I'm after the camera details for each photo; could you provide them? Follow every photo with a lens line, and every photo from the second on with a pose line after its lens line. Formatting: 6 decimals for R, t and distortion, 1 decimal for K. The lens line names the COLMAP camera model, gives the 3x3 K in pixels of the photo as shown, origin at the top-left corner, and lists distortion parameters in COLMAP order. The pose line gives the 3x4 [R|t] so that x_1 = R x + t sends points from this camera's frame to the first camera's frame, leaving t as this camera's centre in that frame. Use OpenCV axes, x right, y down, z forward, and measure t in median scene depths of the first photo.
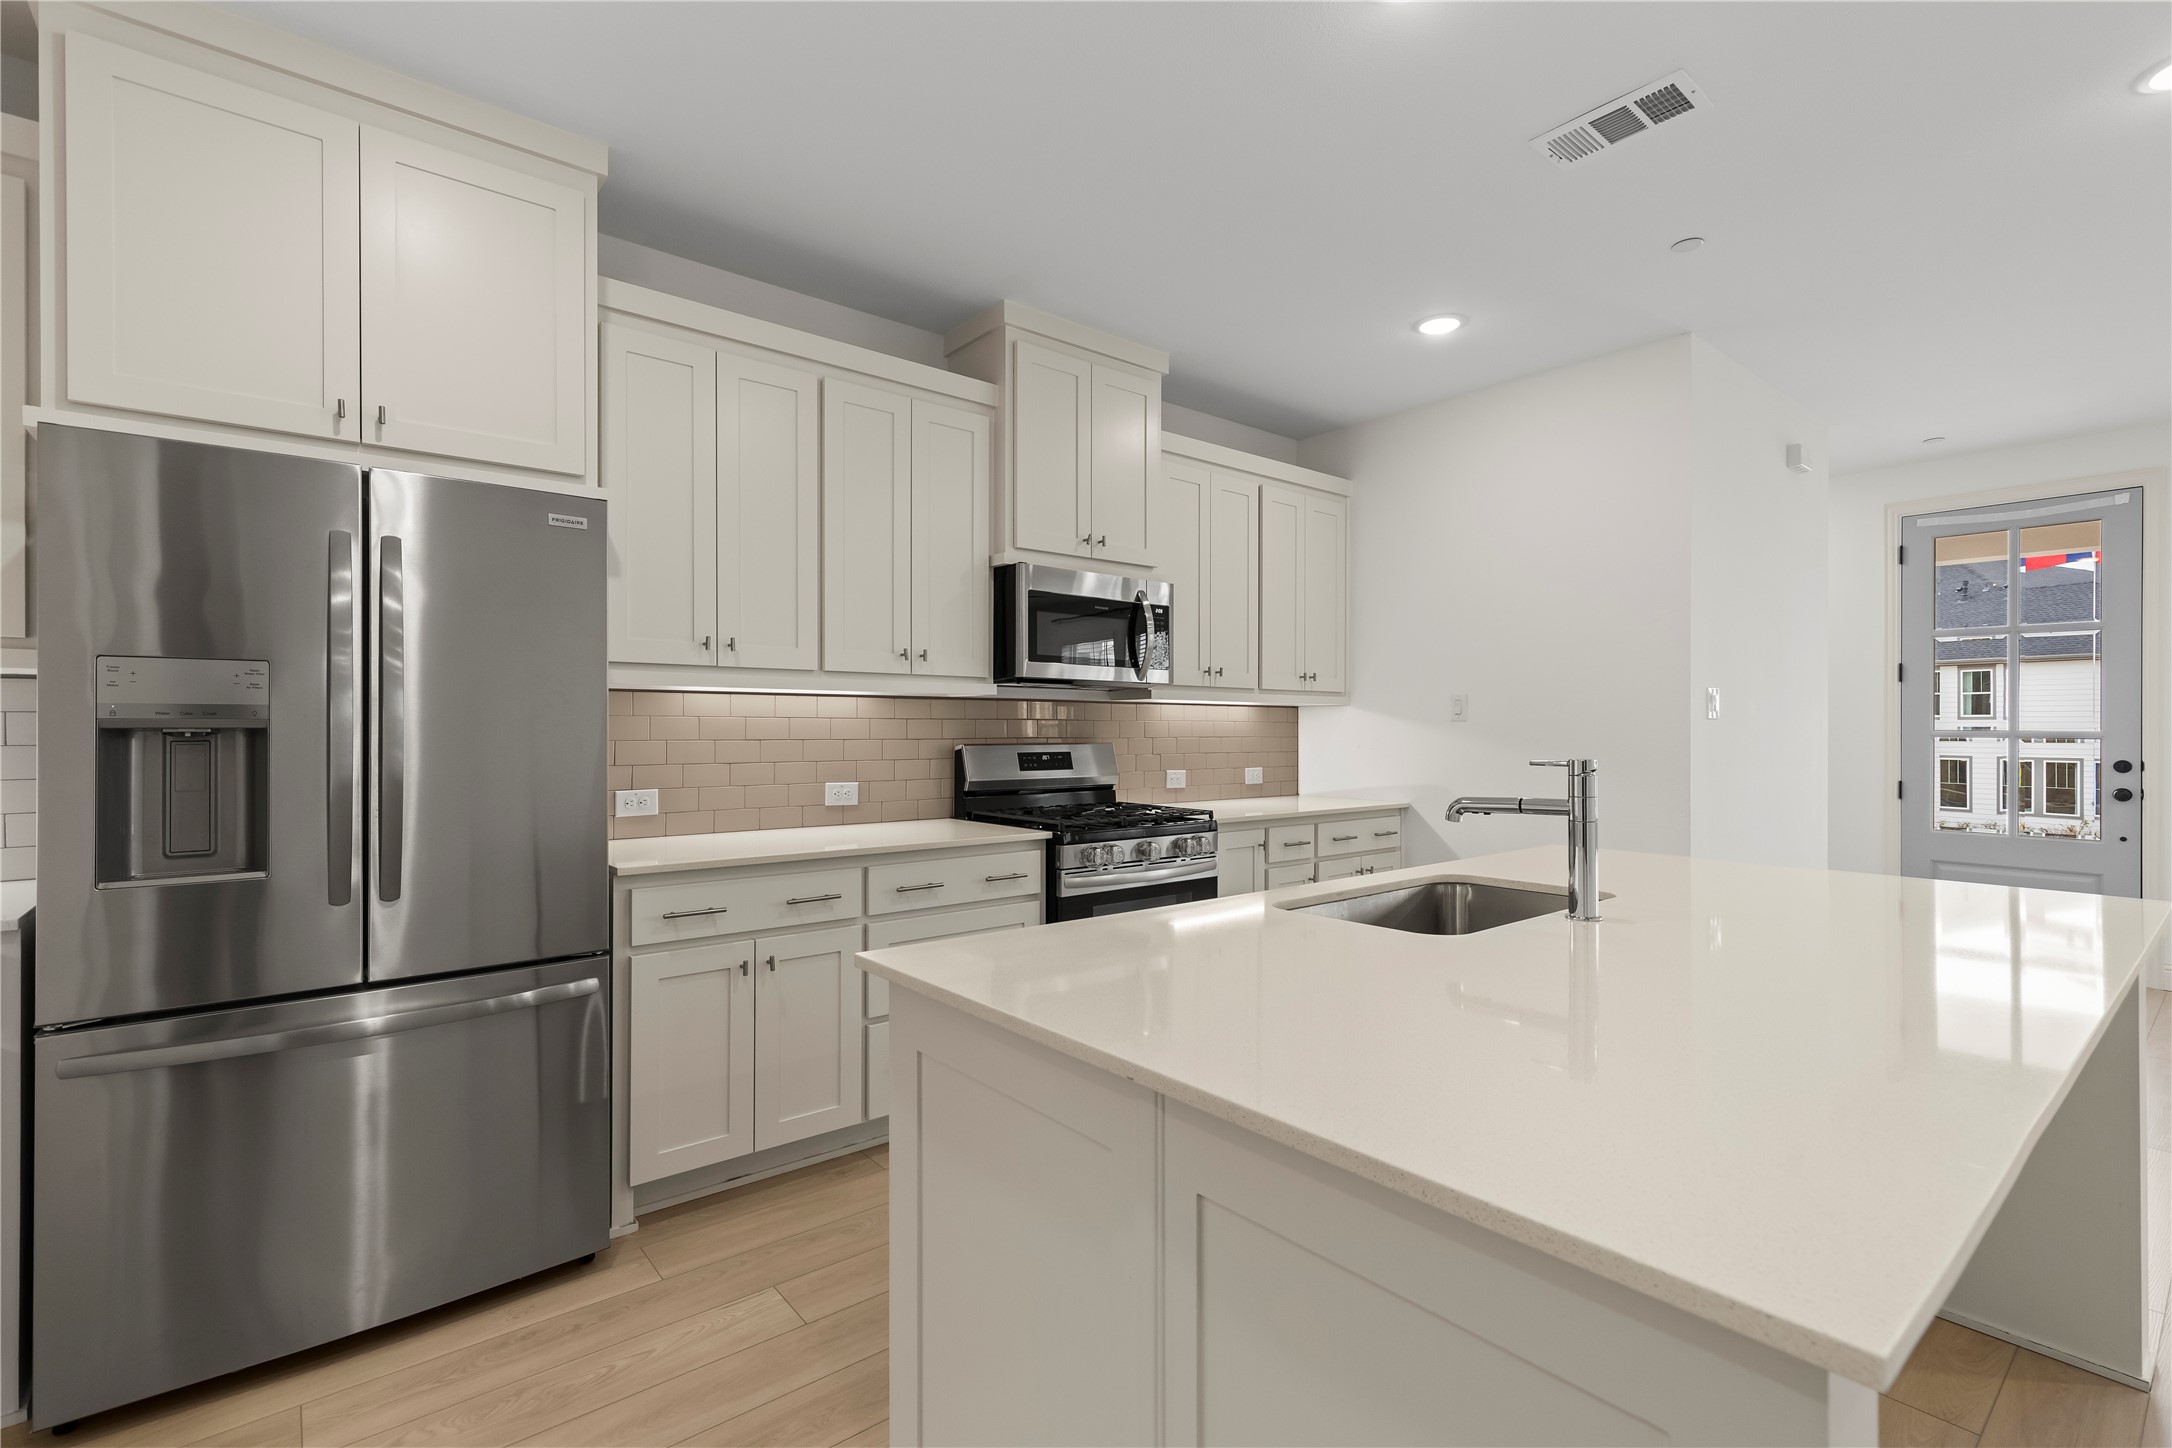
lens RADIAL K [[979.1, 0, 1080.5], [0, 979.1, 727.1], [0, 0, 1]] dist [0.008522, 0.000541]
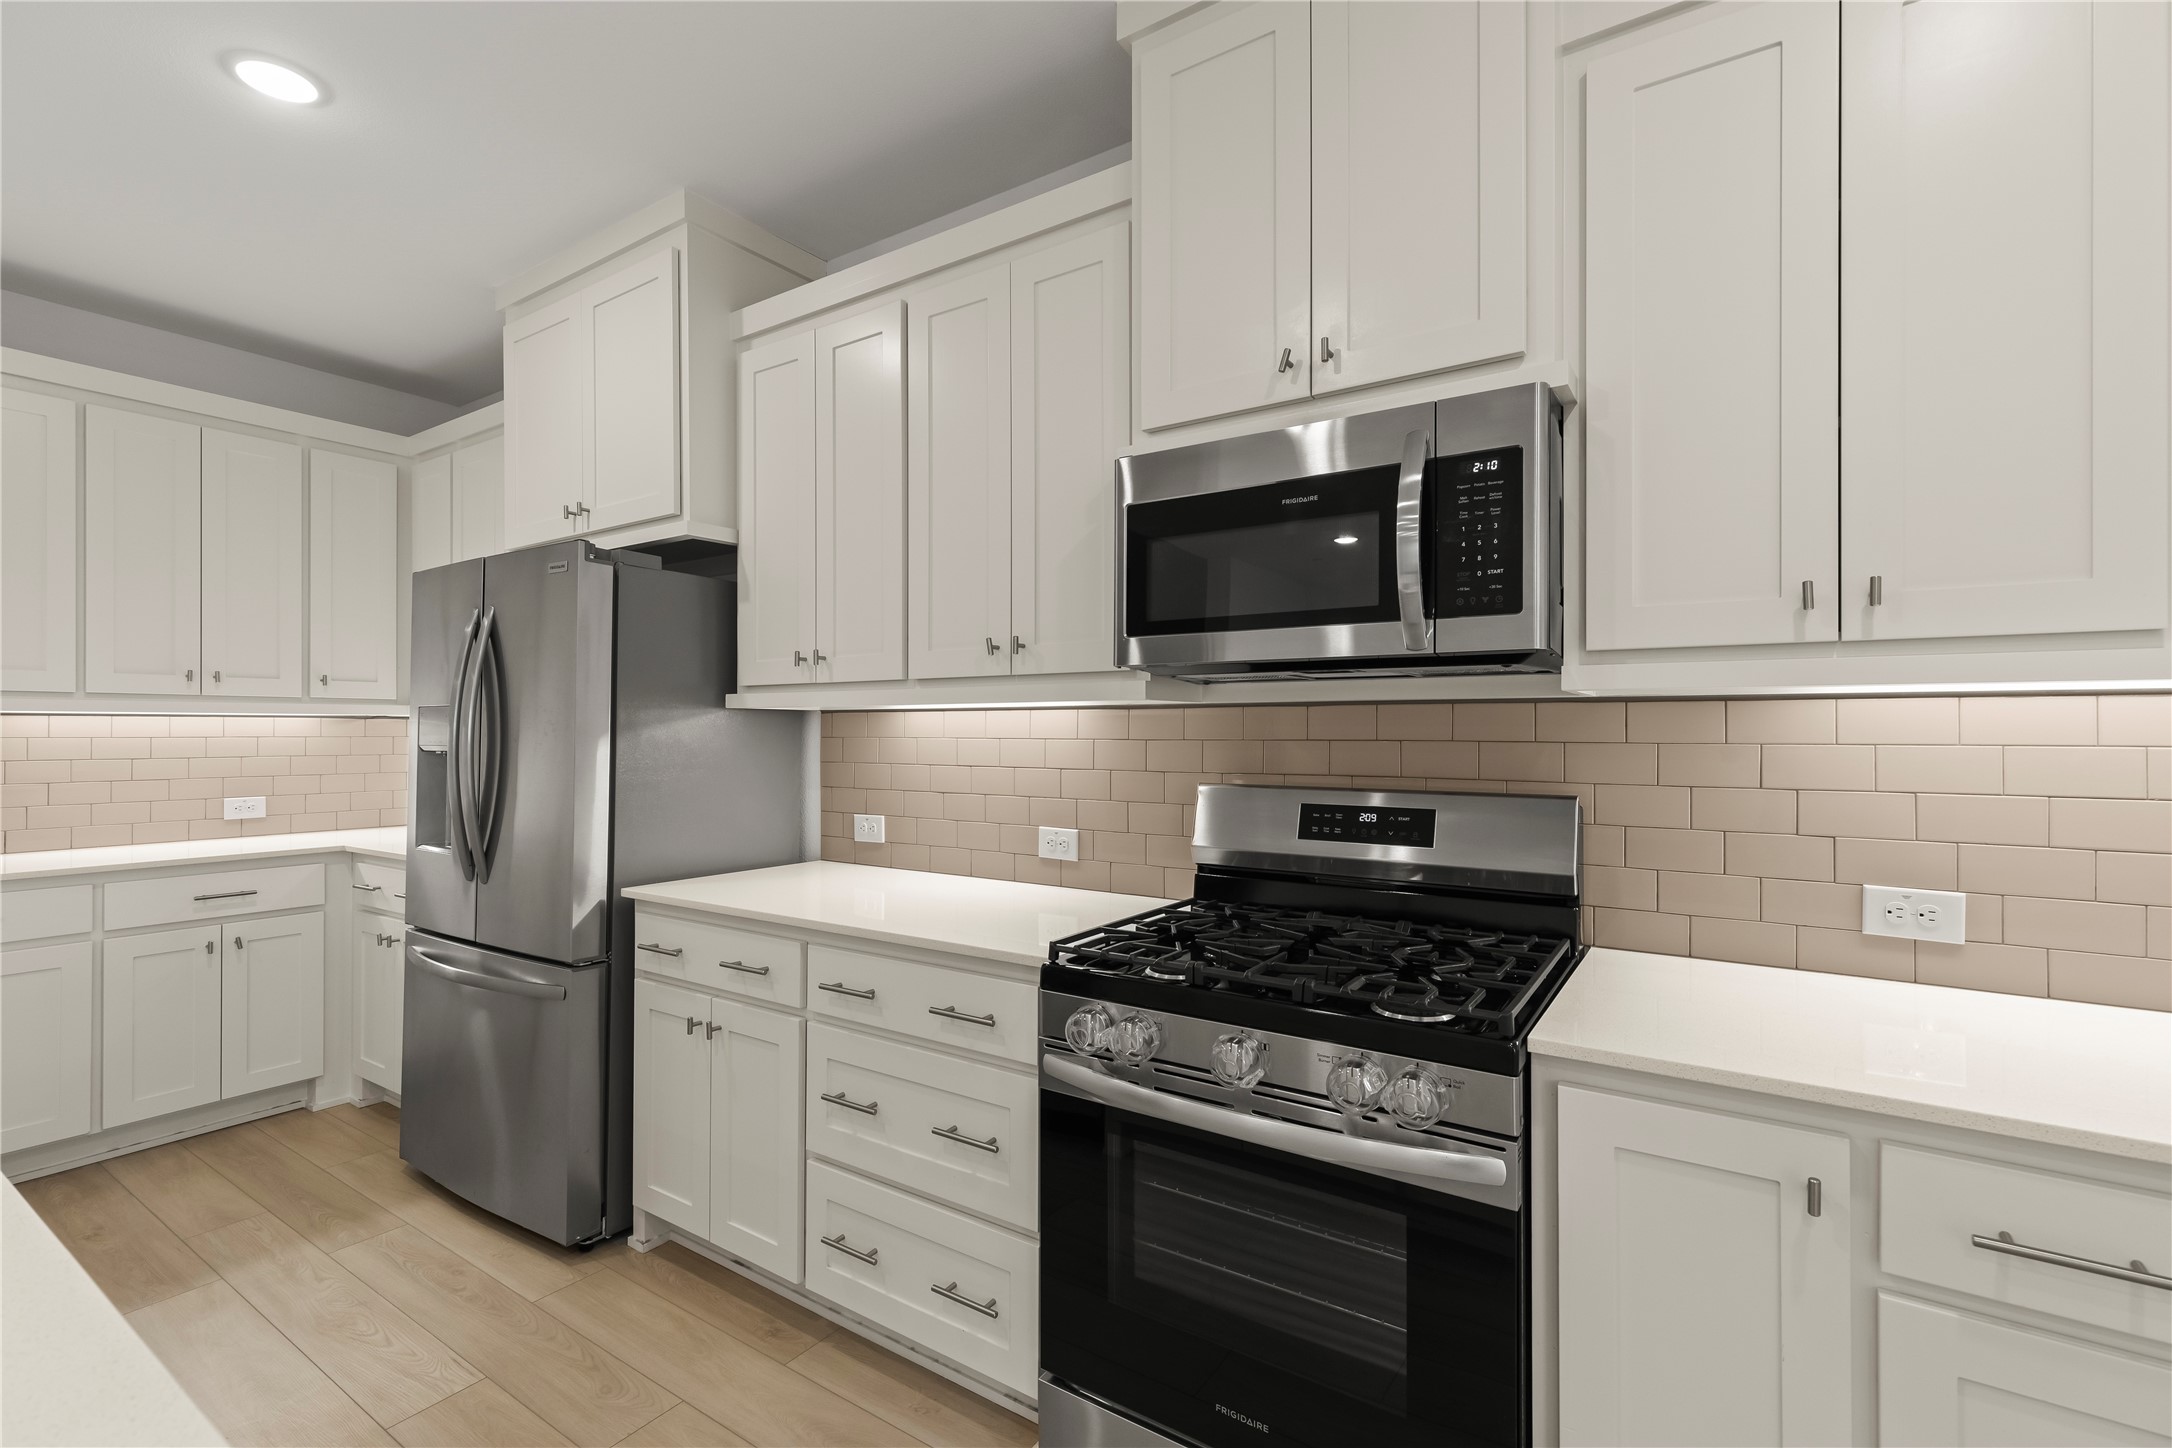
lens RADIAL K [[979.1, 0, 1077.3], [0, 979.1, 726.3], [0, 0, 1]] dist [0.008522, 0.000541]
pose [[0.278795, -0.004985, -0.960338, 0.458133], [0.002233, 0.999987, -0.004542, -0.015213], [0.960348, -0.000879, 0.278803, 0.817749]]
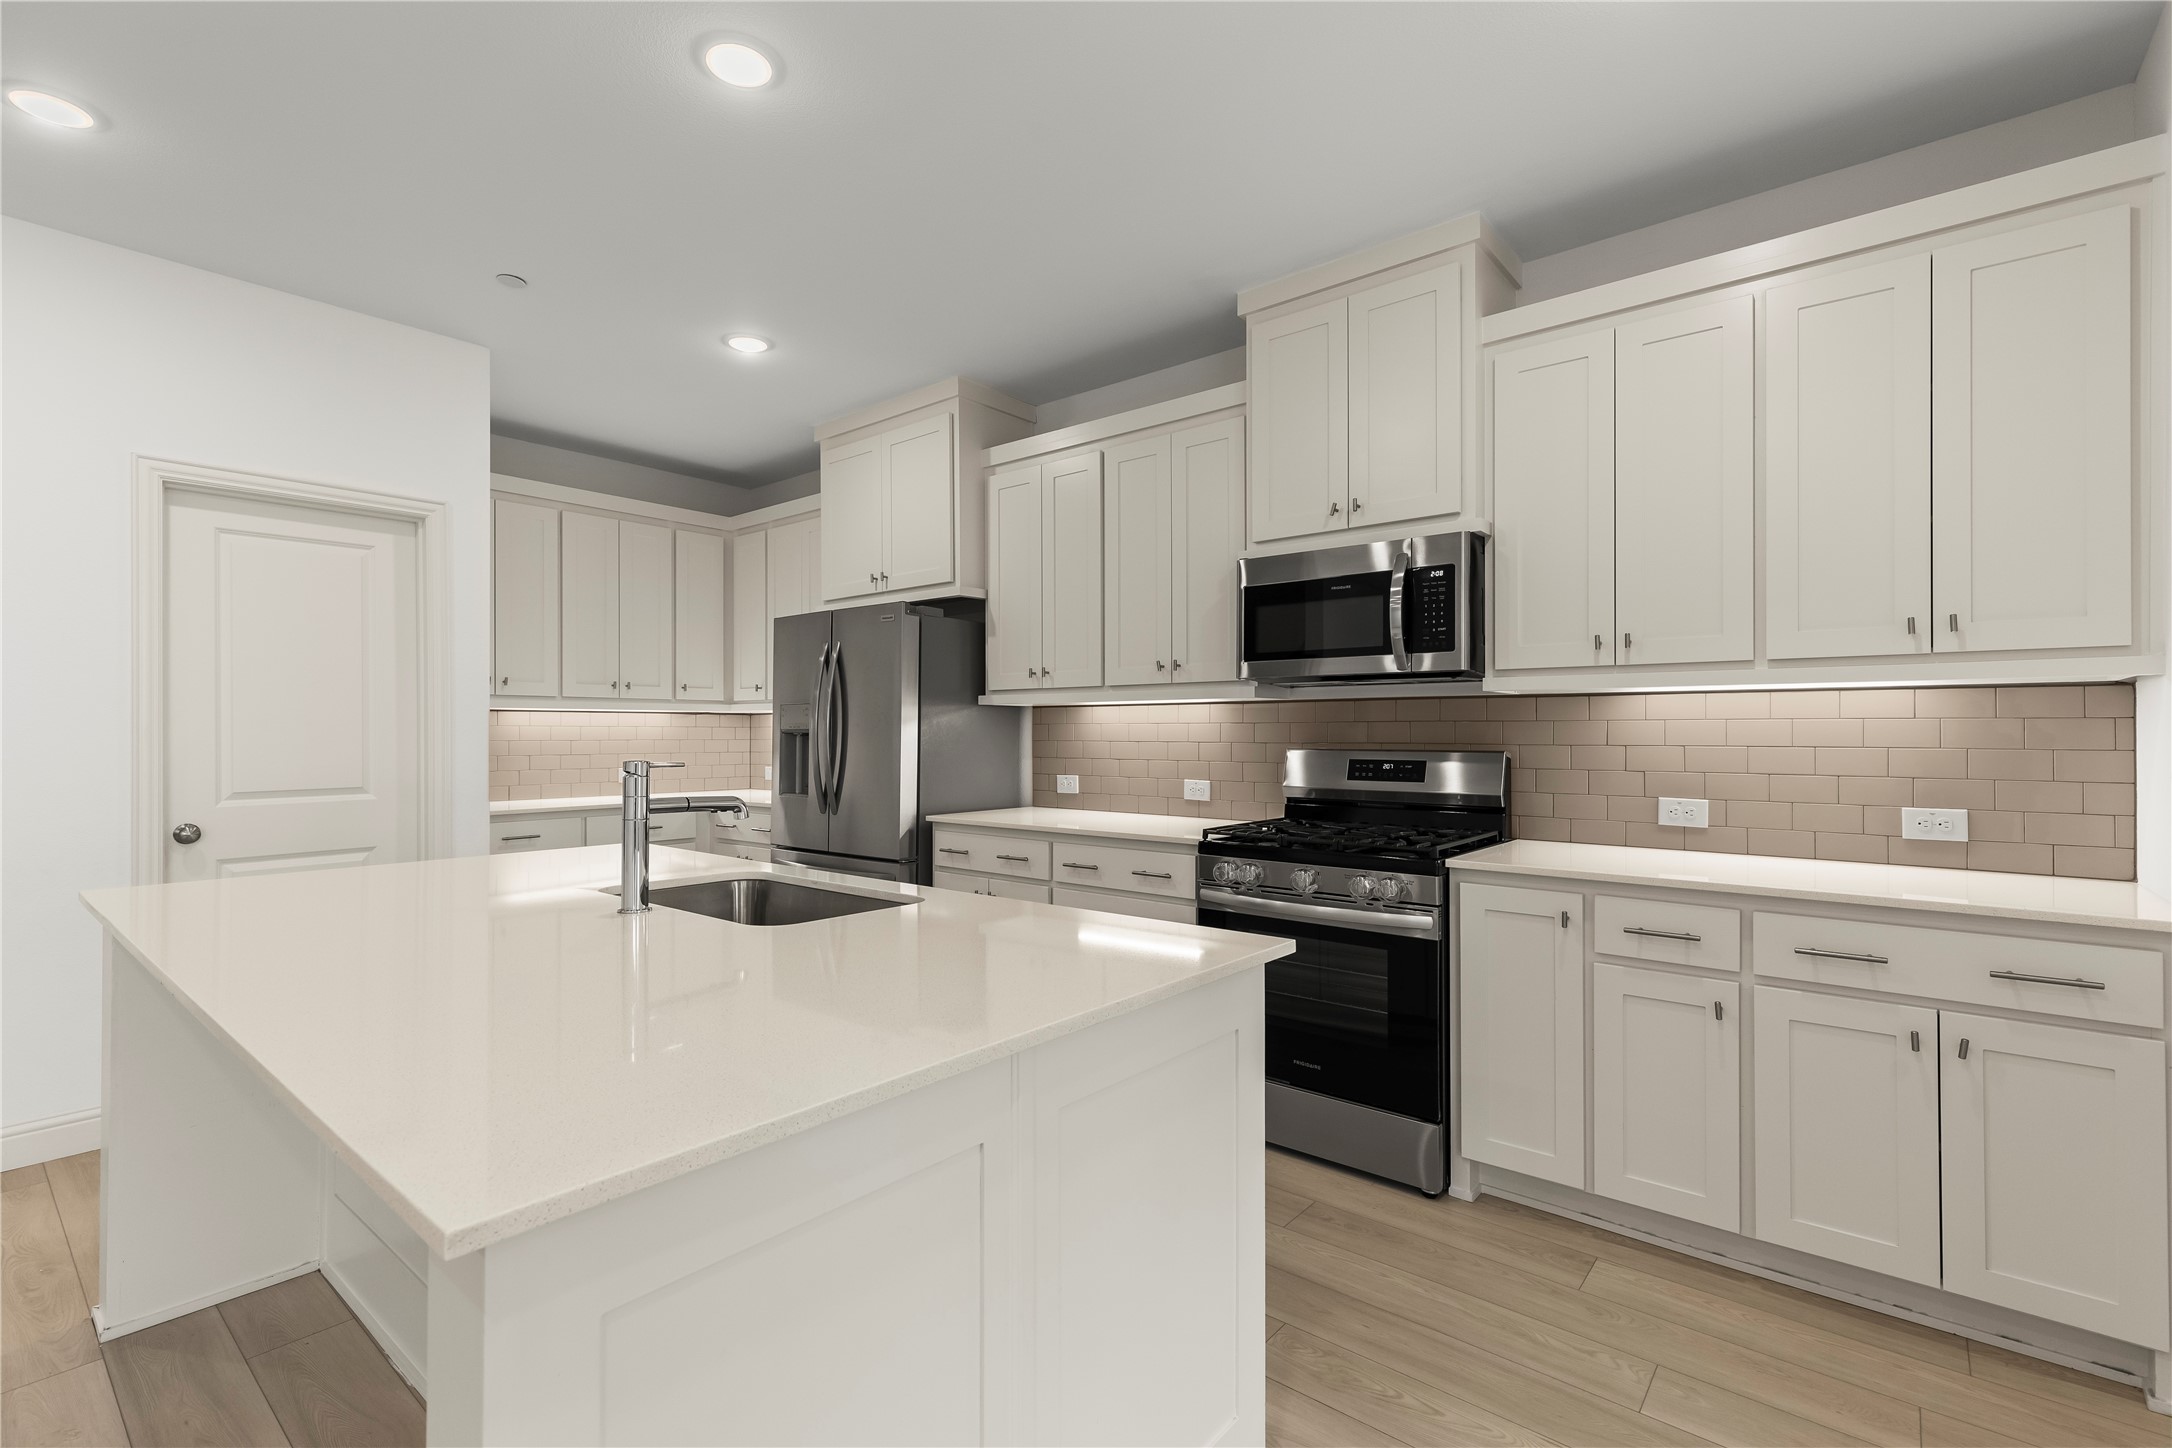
lens RADIAL K [[979.1, 0, 1077.0], [0, 979.1, 730.6], [0, 0, 1]] dist [0.008522, 0.000541]
pose [[0.181210, -0.002112, -0.983442, 0.851590], [0.003283, 0.999993, -0.001543, 0.000863], [0.983439, -0.002949, 0.181216, 0.662858]]
